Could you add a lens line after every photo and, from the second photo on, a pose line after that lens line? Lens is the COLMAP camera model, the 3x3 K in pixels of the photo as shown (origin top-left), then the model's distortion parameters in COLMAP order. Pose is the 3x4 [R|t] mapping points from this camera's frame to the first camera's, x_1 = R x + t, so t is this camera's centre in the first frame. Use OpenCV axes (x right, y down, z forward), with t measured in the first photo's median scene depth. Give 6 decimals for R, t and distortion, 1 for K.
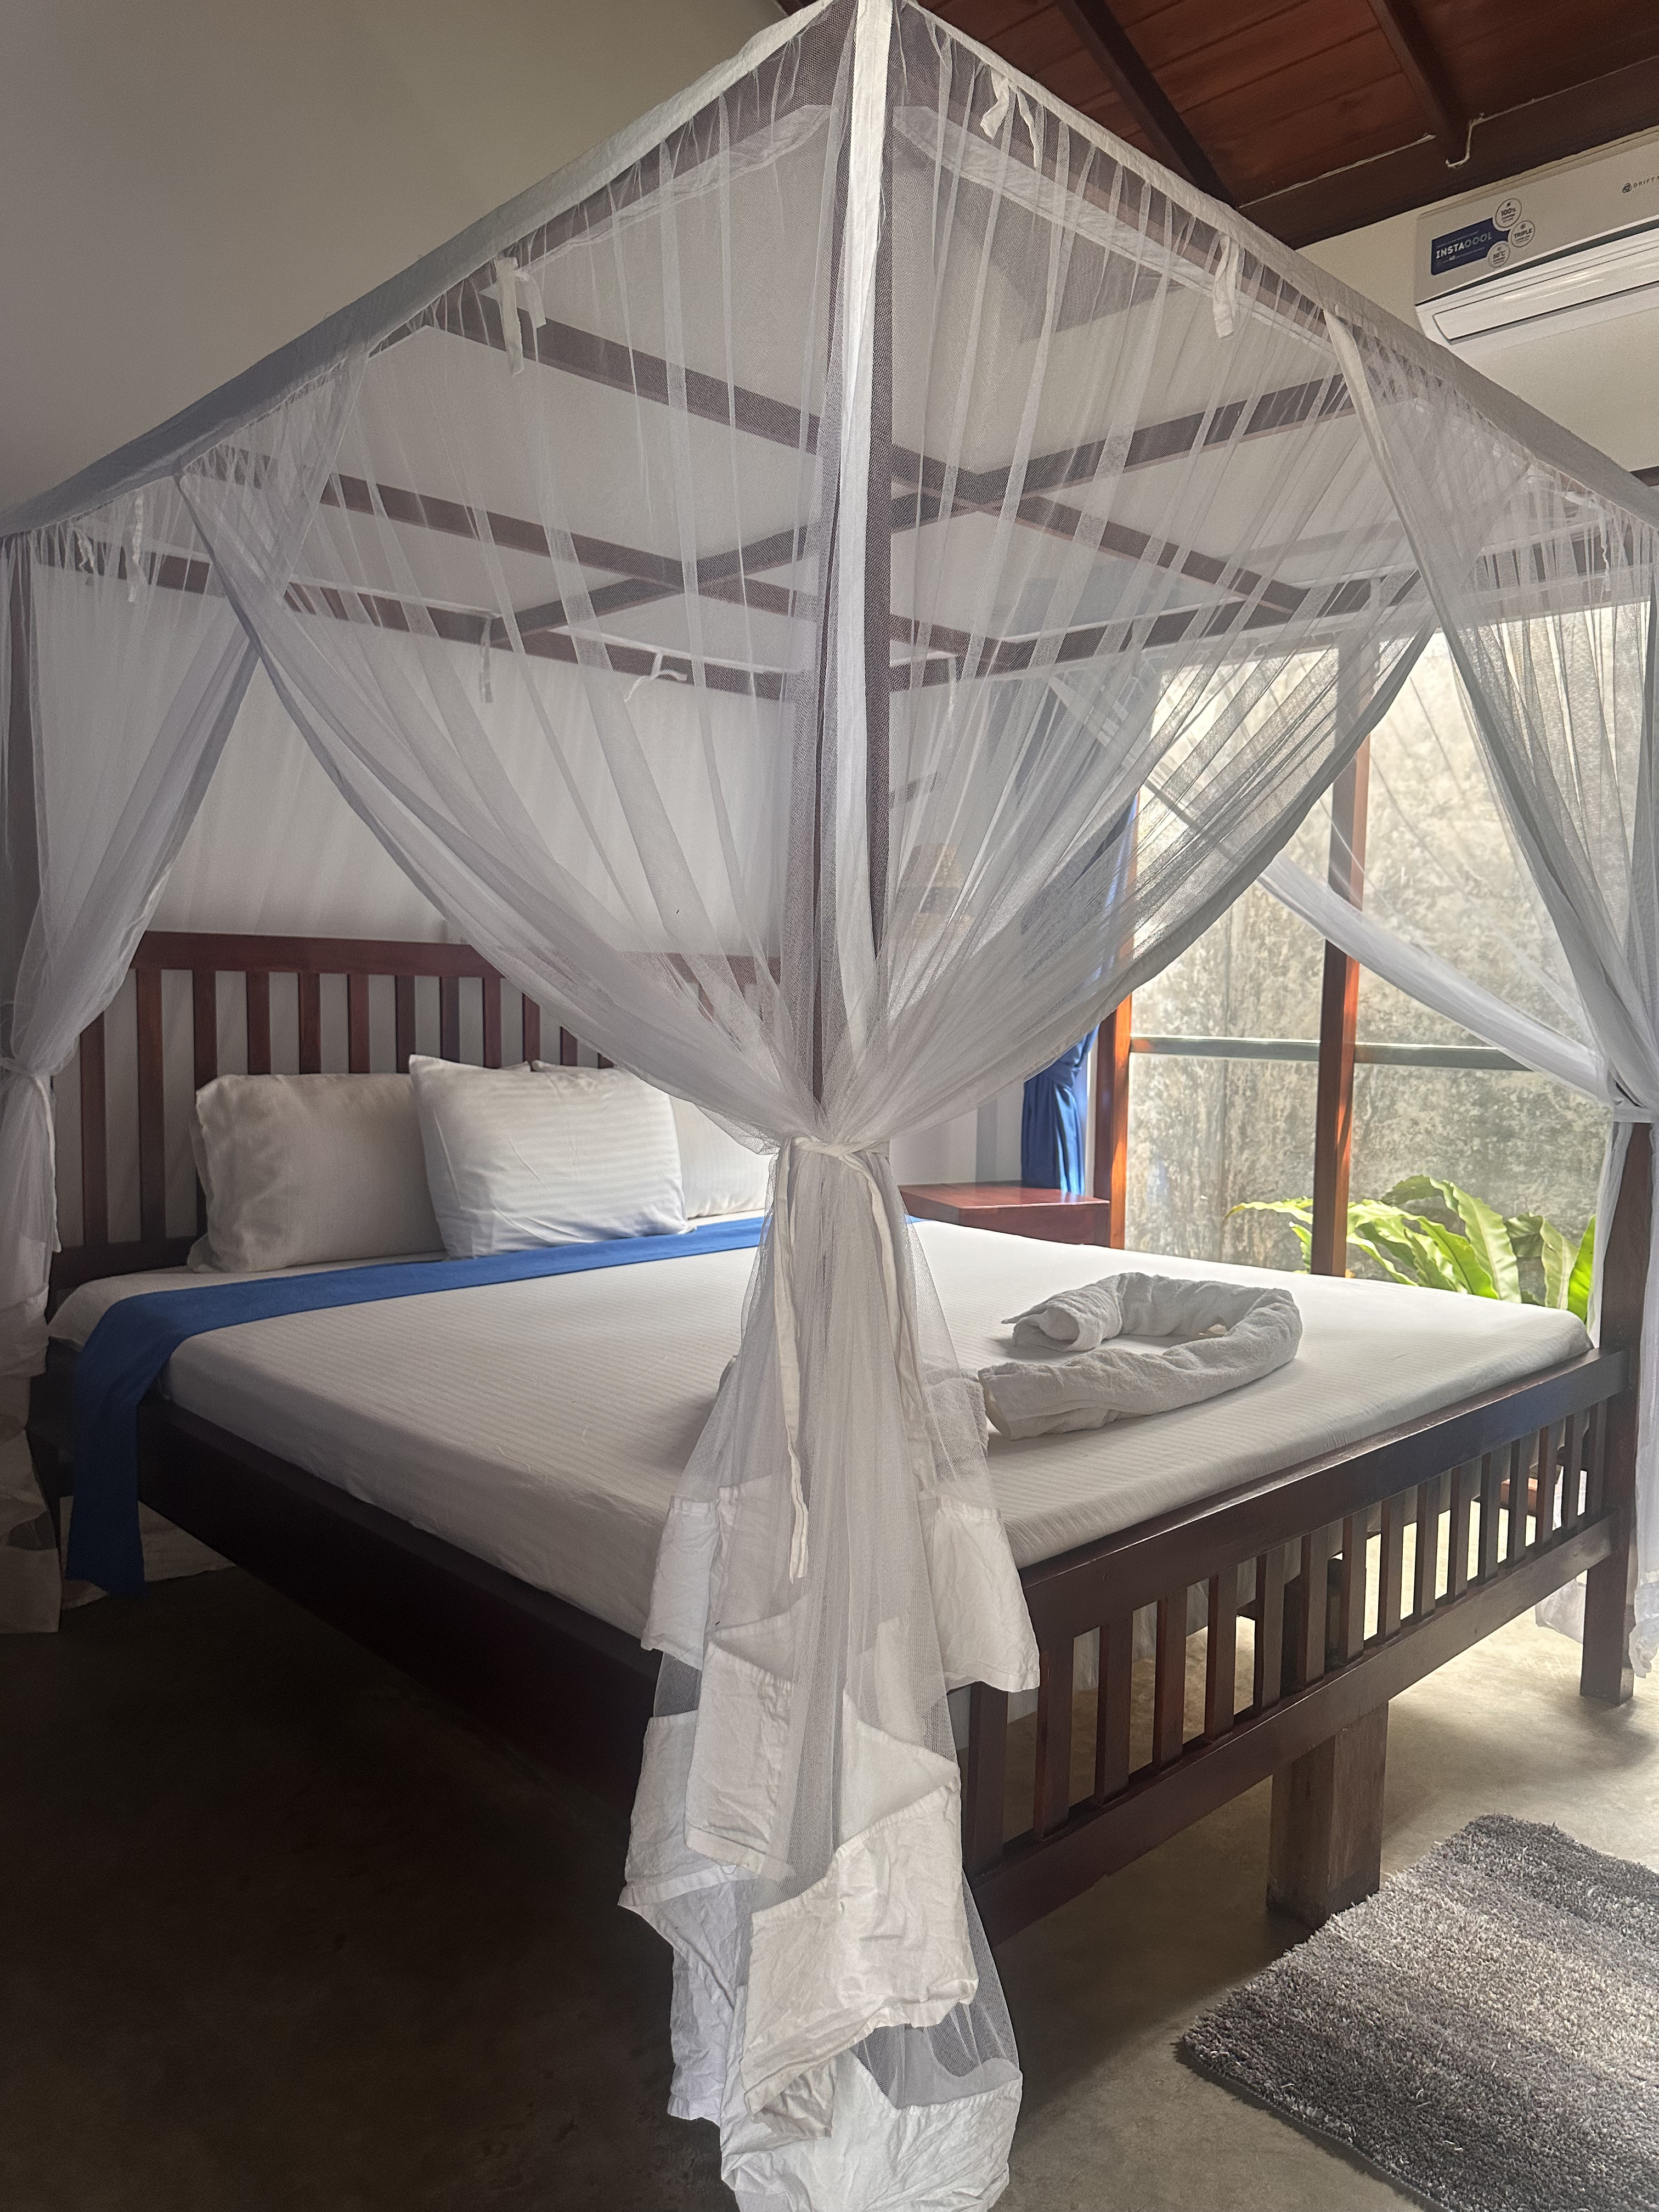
lens RADIAL K [[1586.3, 0, 829.5], [0, 1586.3, 1106.0], [0, 0, 1]] dist [0.081103, -0.099586]
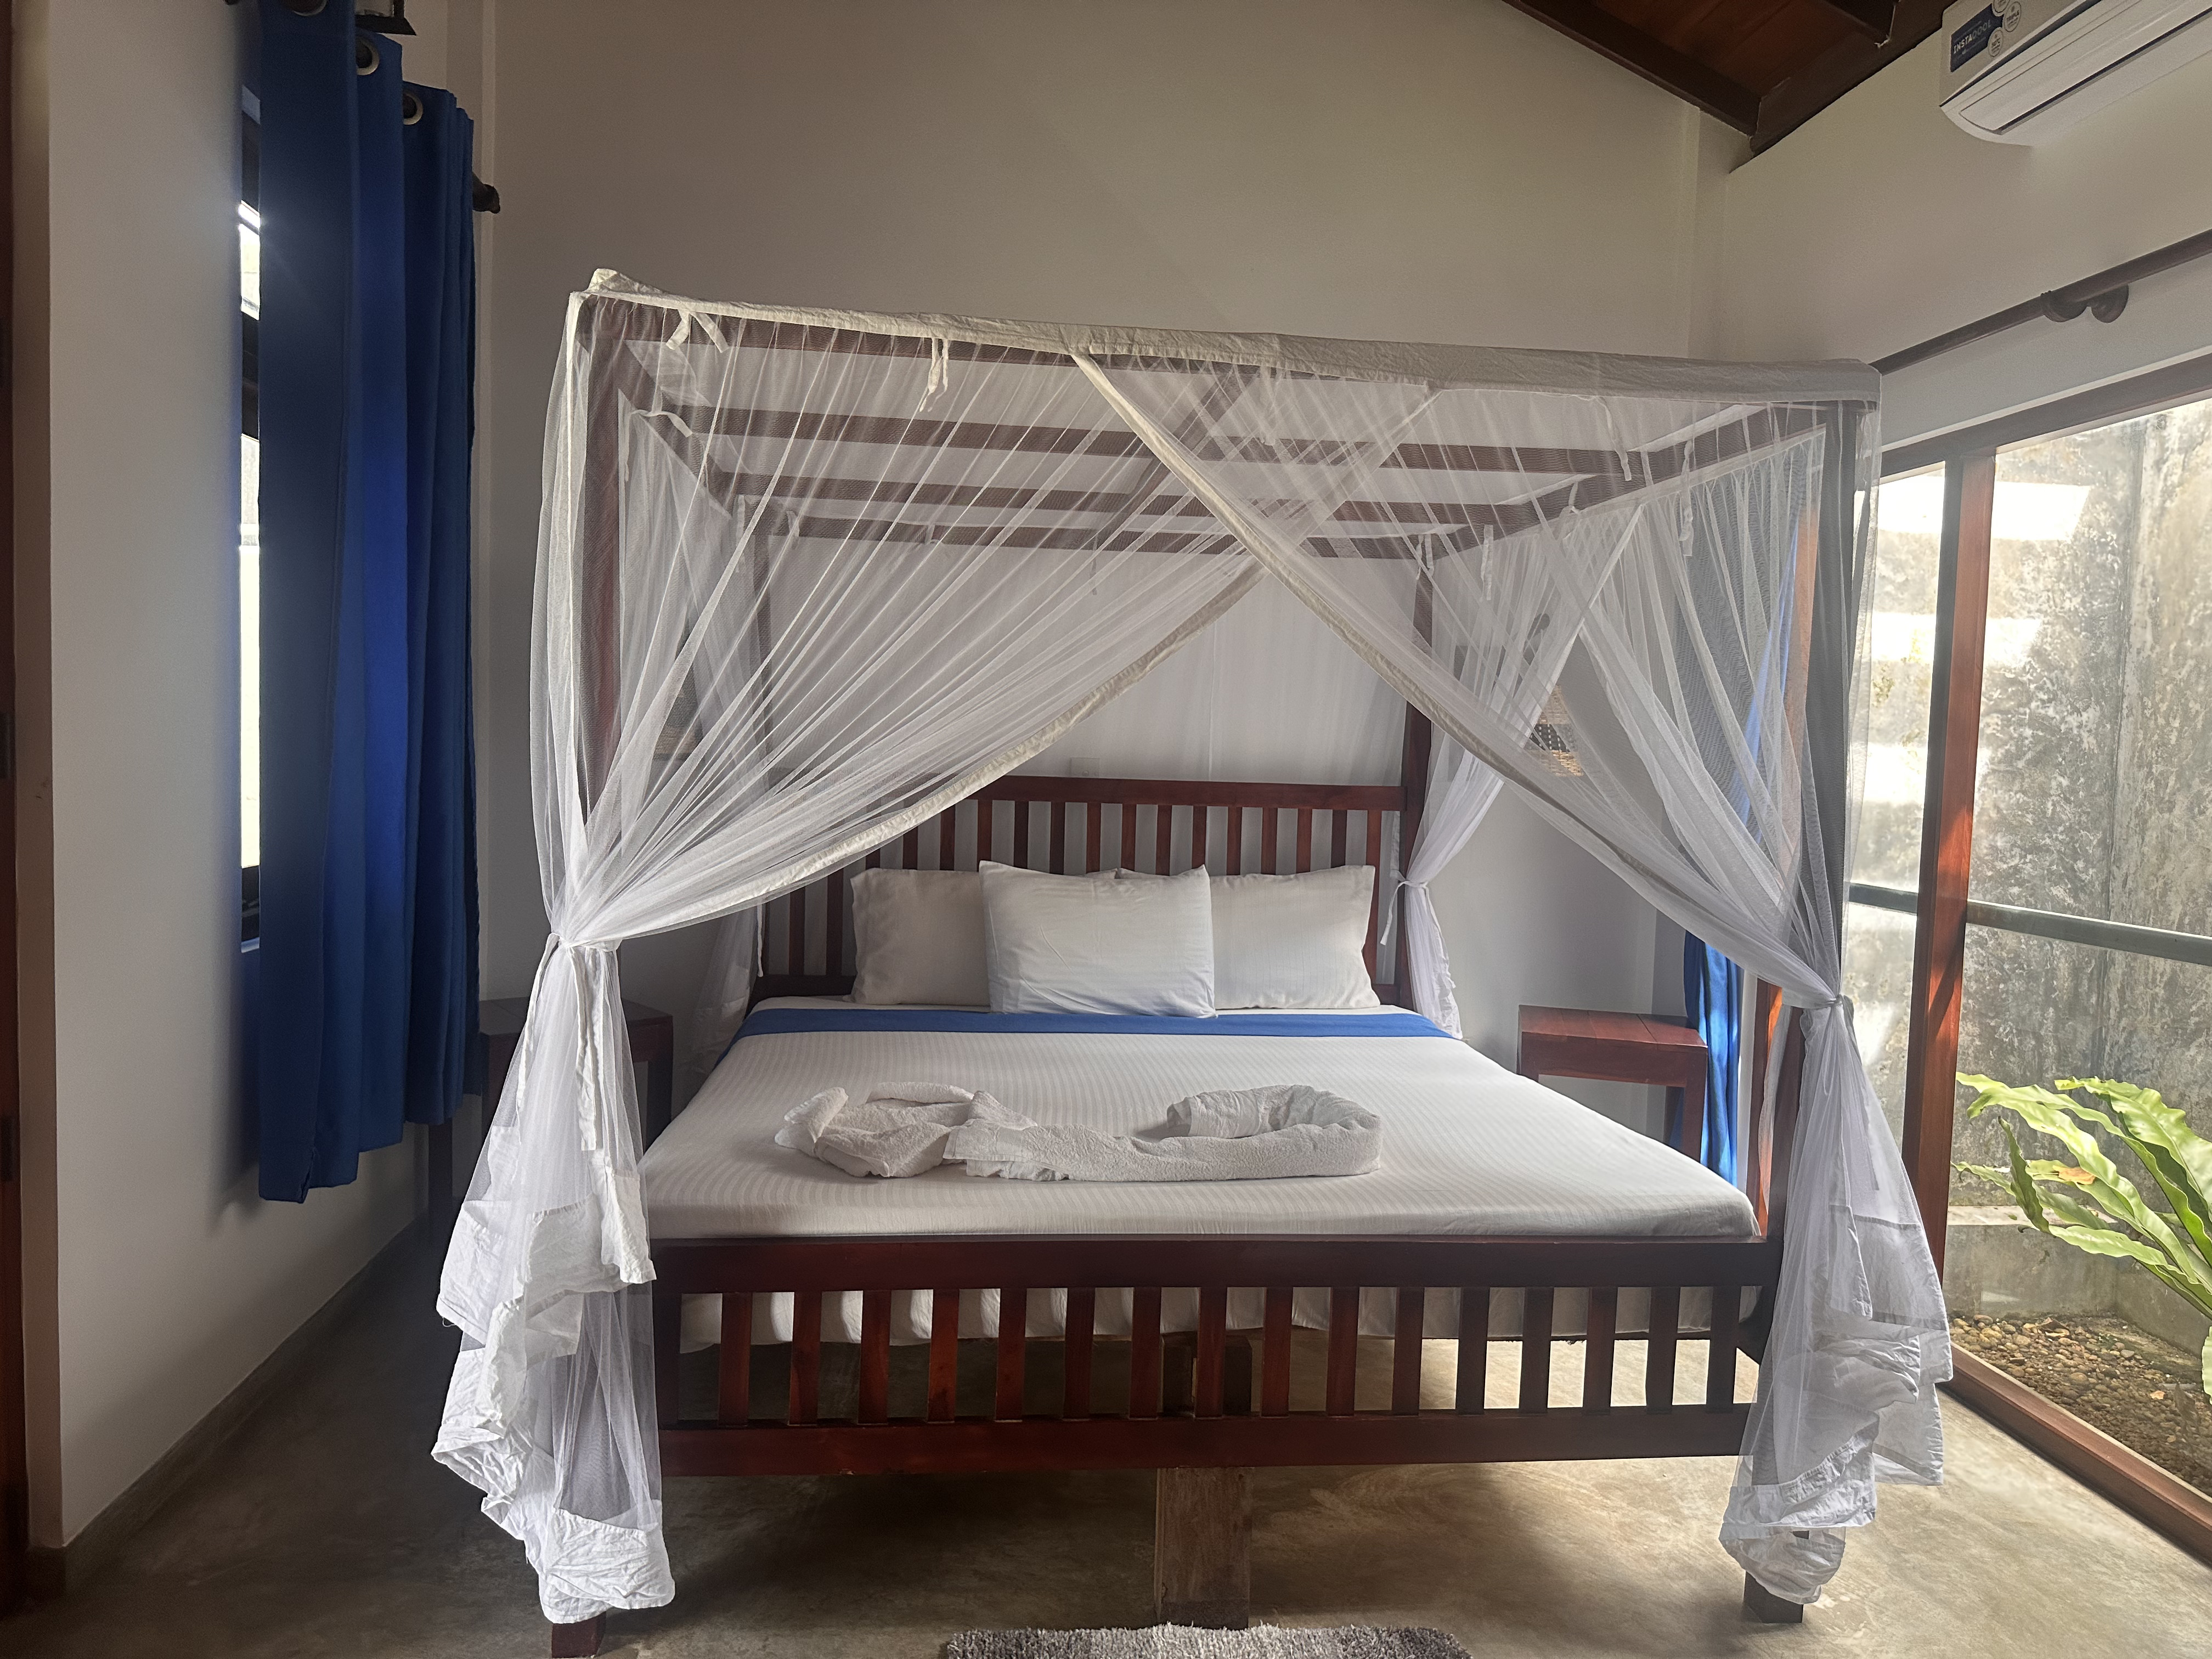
lens RADIAL K [[1586.3, 0, 1106.0], [0, 1586.3, 829.5], [0, 0, 1]] dist [0.081103, -0.099586]
pose [[0.775815, 0.041712, -0.629580, 0.518854], [-0.063310, 0.997923, -0.011898, -0.037505], [0.627777, 0.049089, 0.776844, 0.004333]]
